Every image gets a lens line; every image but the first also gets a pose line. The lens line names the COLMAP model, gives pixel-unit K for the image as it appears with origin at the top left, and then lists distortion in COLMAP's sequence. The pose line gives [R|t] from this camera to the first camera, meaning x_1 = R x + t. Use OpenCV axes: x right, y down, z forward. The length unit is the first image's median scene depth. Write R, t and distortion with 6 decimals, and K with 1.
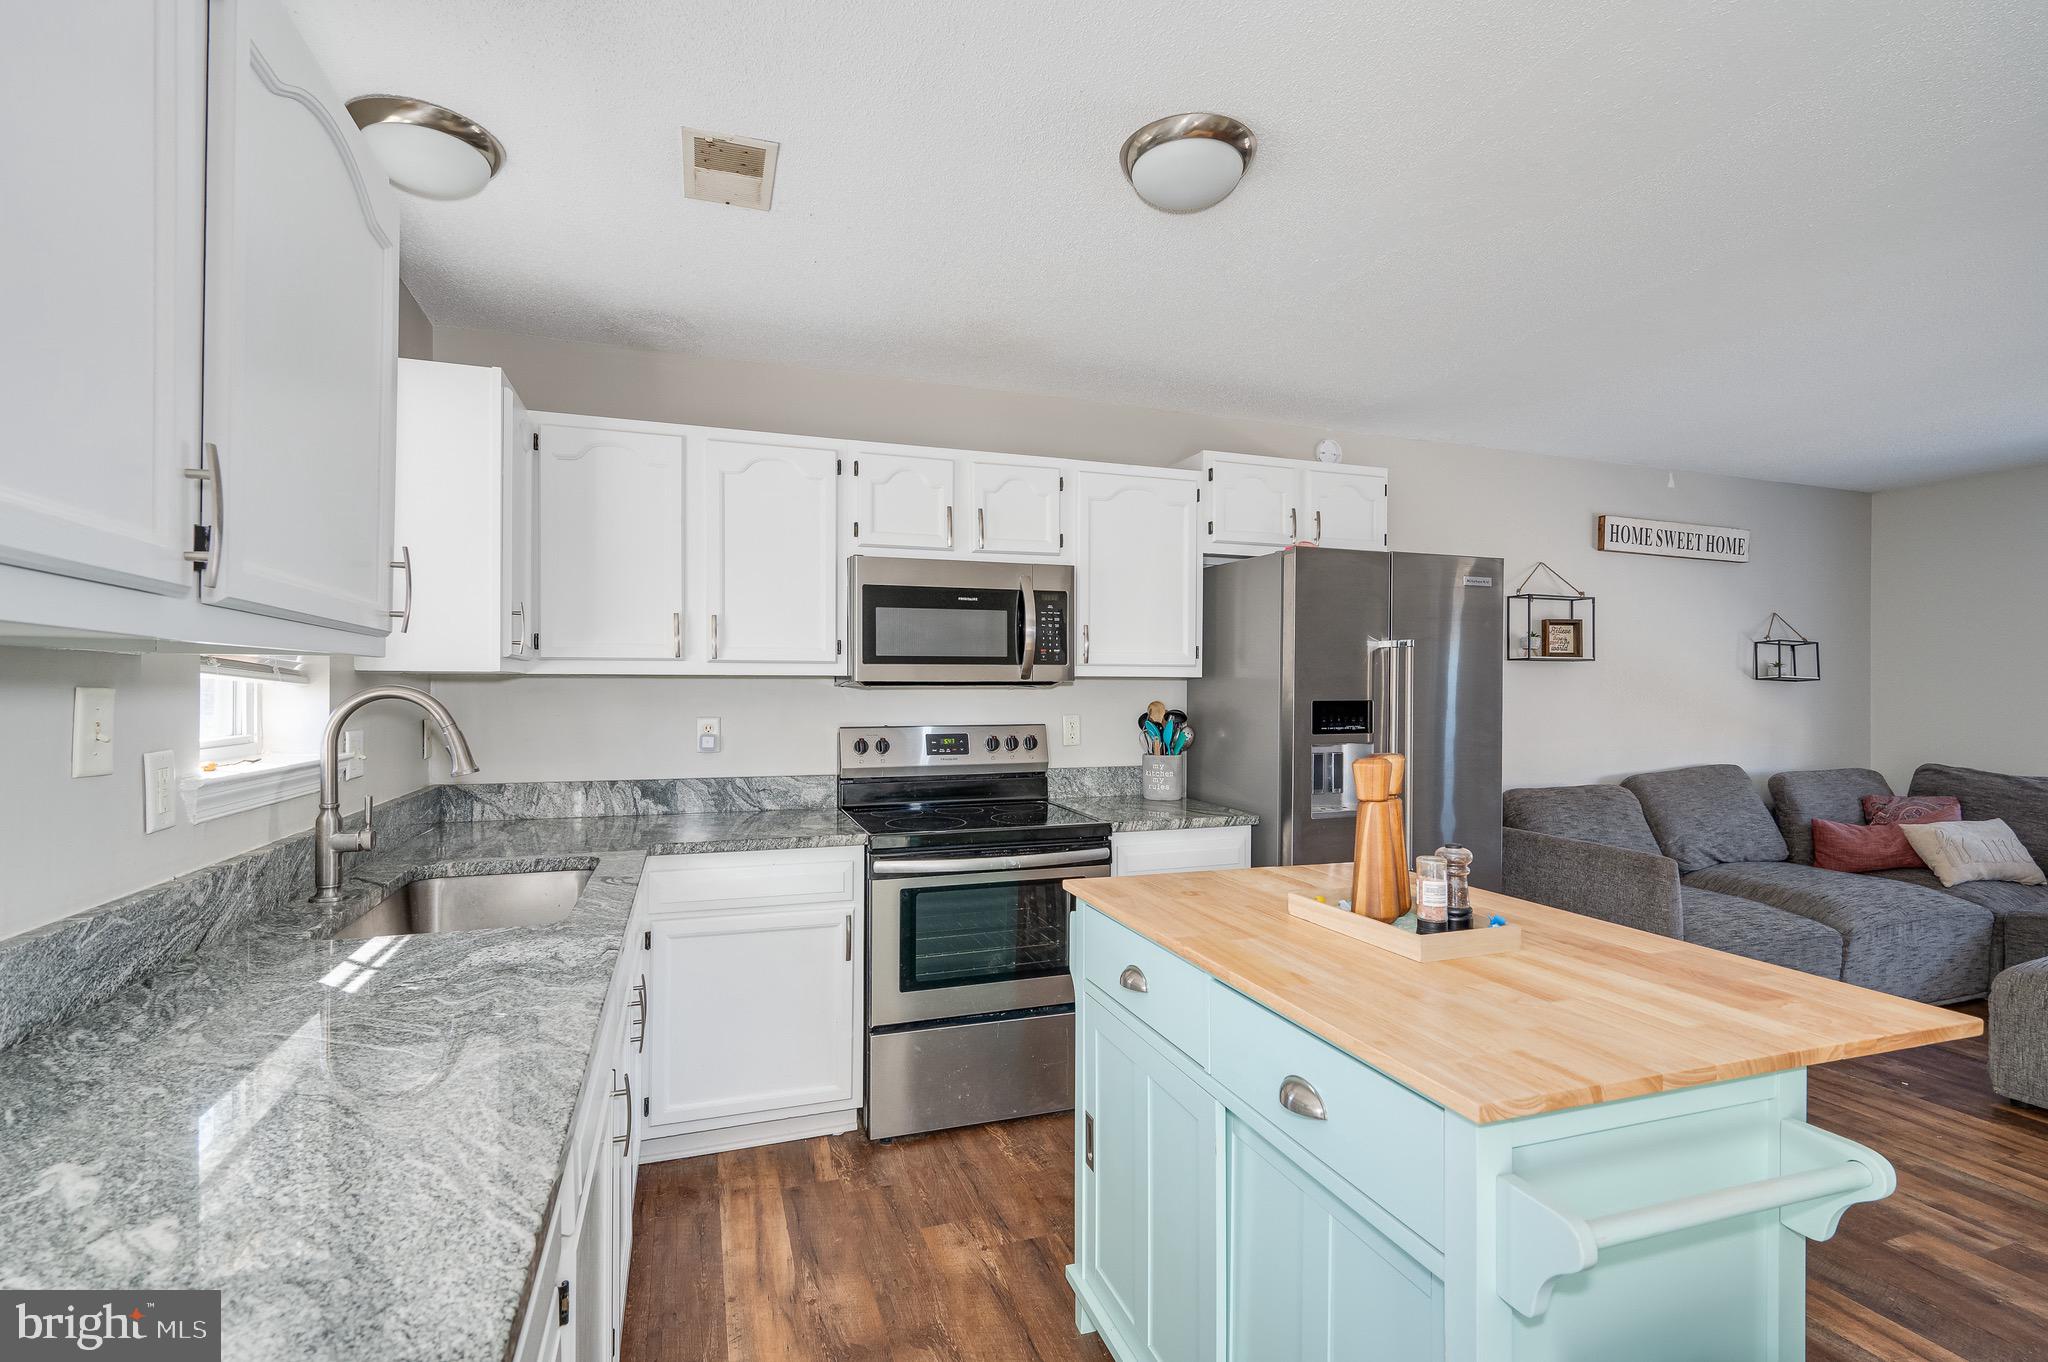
lens RADIAL K [[921.4, 0, 1024.1], [0, 921.4, 685.0], [0, 0, 1]] dist [-0.000634, -0.000040]
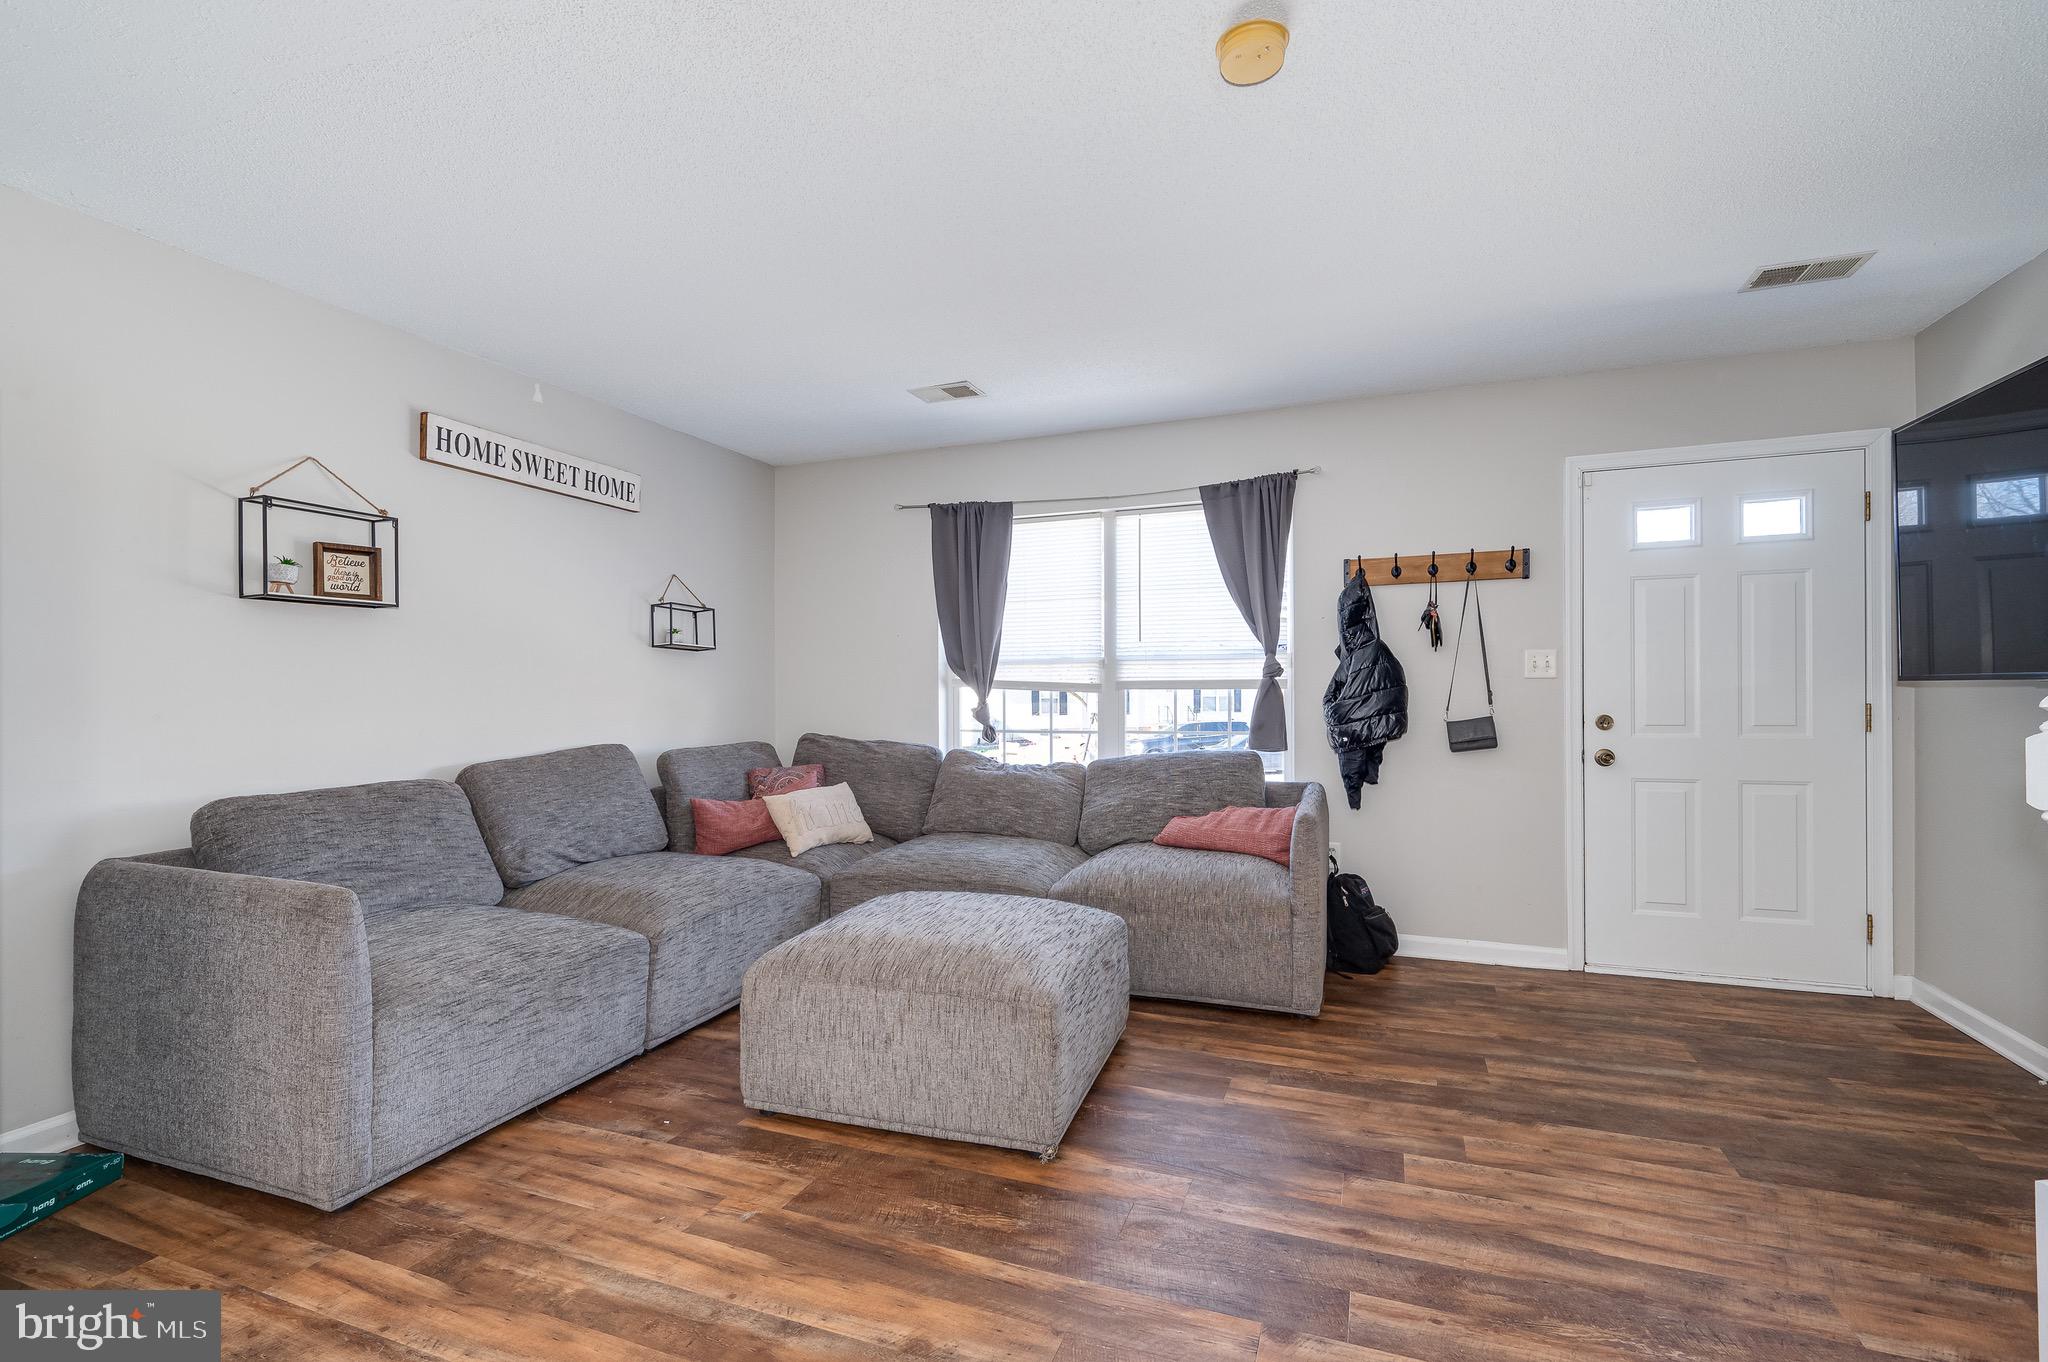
lens RADIAL K [[920.2, 0, 1025.8], [0, 920.2, 690.8], [0, 0, 1]] dist [0.000716, -0.000112]
pose [[0.649718, -0.006258, 0.760149, 0.384415], [0.001687, 0.999976, 0.006791, 0.033366], [-0.760173, -0.003130, 0.649713, 0.163237]]
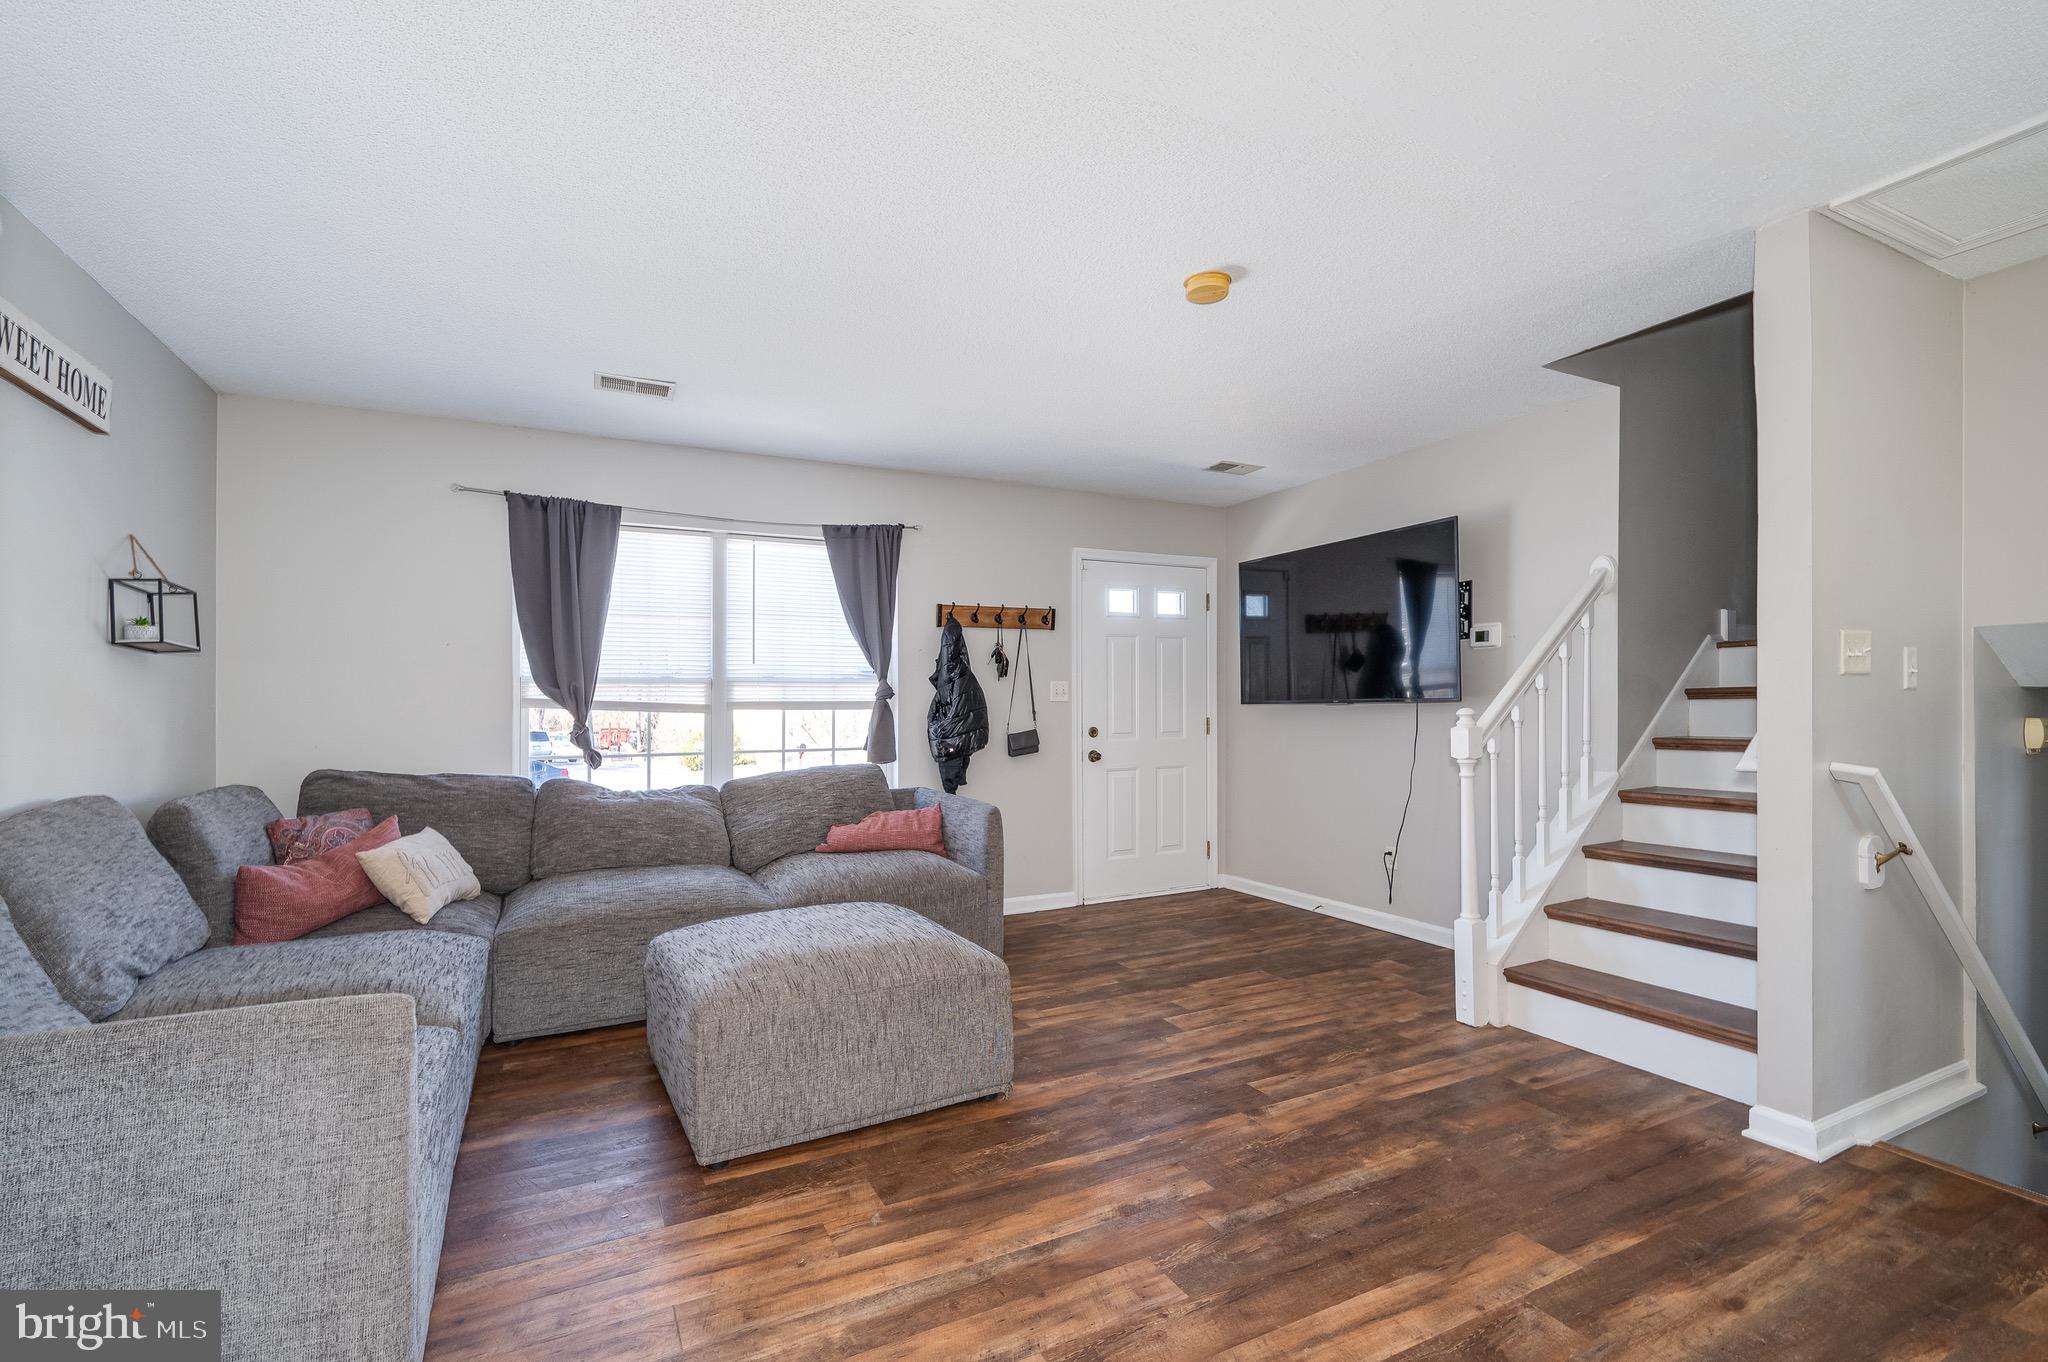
lens RADIAL K [[924.8, 0, 1017.5], [0, 924.8, 708.1], [0, 0, 1]] dist [0.000142, -0.000251]
pose [[-0.134046, -0.000048, 0.990975, 0.161296], [0.000007, 1.000000, 0.000049, 0.036717], [-0.990975, 0.000013, -0.134046, 0.562321]]
